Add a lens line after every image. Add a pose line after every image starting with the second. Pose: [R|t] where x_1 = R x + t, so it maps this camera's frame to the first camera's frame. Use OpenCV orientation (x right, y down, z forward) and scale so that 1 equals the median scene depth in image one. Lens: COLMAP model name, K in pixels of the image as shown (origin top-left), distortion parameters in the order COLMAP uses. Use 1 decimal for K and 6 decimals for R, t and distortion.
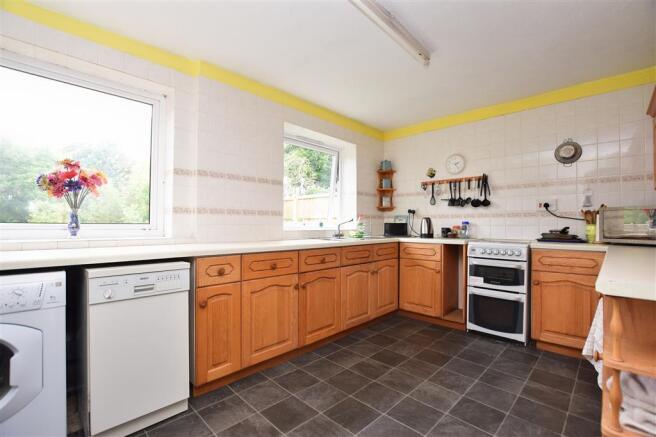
lens RADIAL K [[294.9, 0, 326.6], [0, 294.9, 222.5], [0, 0, 1]] dist [-0.003035, -0.000112]
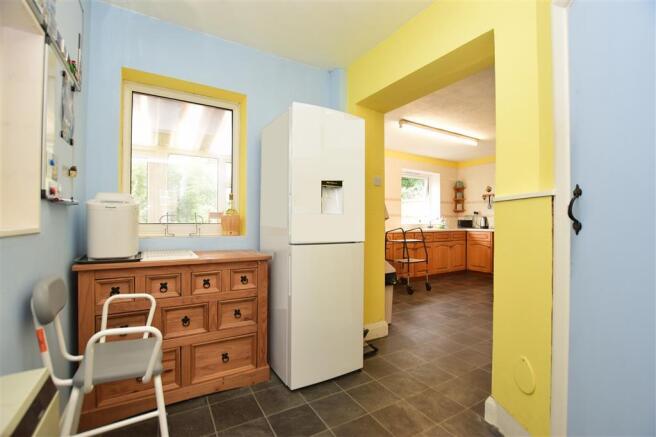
lens RADIAL K [[294.9, 0, 331.7], [0, 294.9, 219.3], [0, 0, 1]] dist [-0.003035, -0.000112]
pose [[0.970973, -0.004042, -0.239157, -0.097822], [0.003325, 0.999989, -0.003400, 0.000733], [0.239168, 0.002506, 0.970975, -0.786447]]
